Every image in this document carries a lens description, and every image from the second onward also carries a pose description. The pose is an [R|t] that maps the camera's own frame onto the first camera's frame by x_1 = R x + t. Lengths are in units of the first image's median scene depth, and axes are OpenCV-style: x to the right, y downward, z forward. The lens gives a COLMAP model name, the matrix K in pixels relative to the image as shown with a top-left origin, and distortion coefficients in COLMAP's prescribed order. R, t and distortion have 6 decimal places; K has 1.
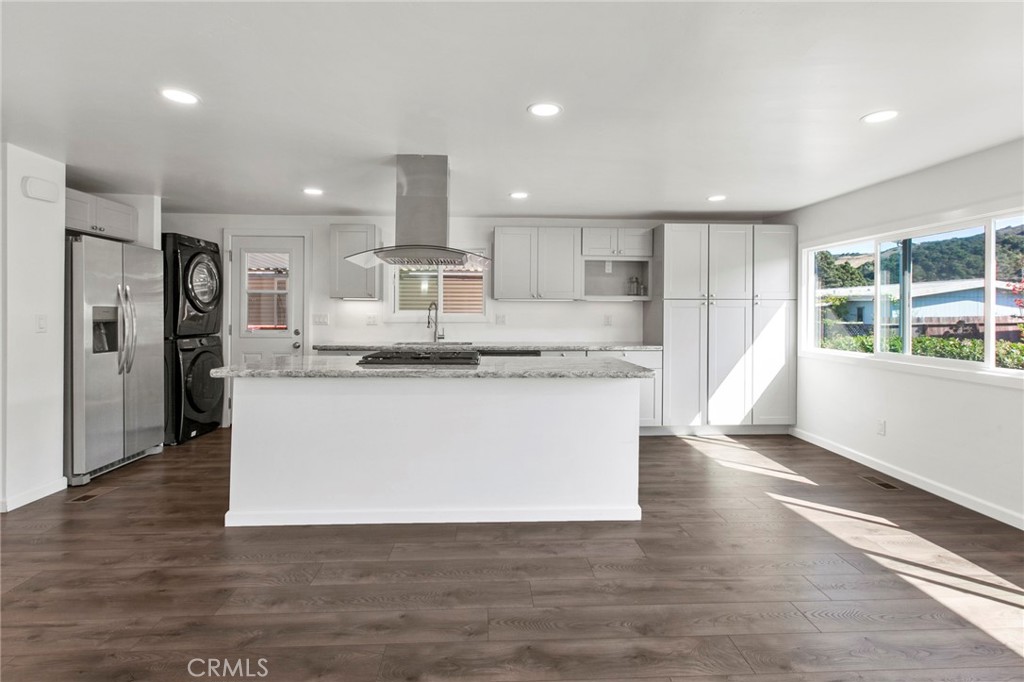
lens RADIAL K [[474.0, 0, 511.7], [0, 474.0, 312.3], [0, 0, 1]] dist [0.002313, -0.001638]
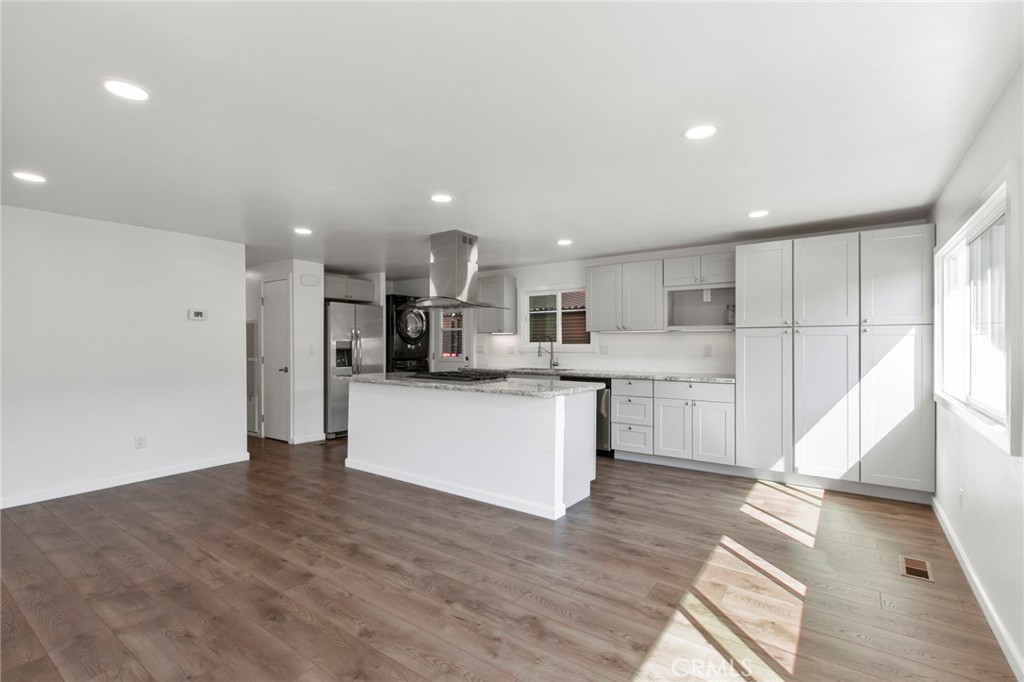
lens RADIAL K [[474.0, 0, 522.5], [0, 474.0, 347.7], [0, 0, 1]] dist [0.002313, -0.001638]
pose [[0.785271, 0.001467, -0.619150, 0.636793], [0.003236, 0.999974, 0.006474, 0.003593], [0.619144, -0.007087, 0.785246, 0.025246]]
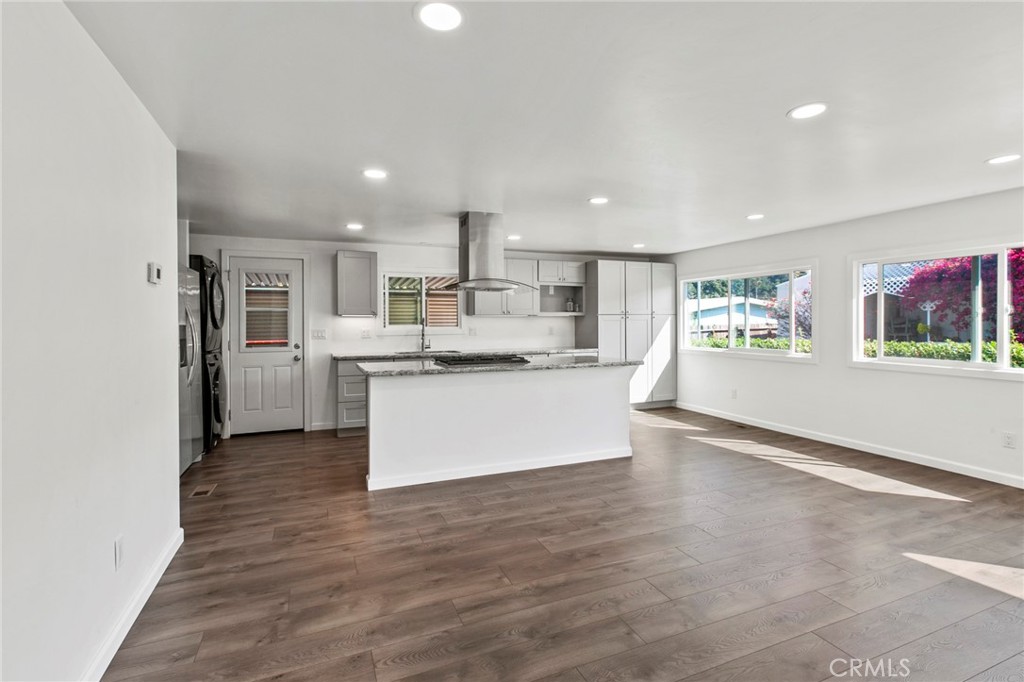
lens RADIAL K [[474.0, 0, 509.6], [0, 474.0, 323.4], [0, 0, 1]] dist [0.002313, -0.001638]
pose [[0.942077, -0.010858, 0.335221, -0.433819], [0.011371, 0.999935, 0.000434, -0.006424], [-0.335204, 0.003403, 0.942139, -0.241499]]
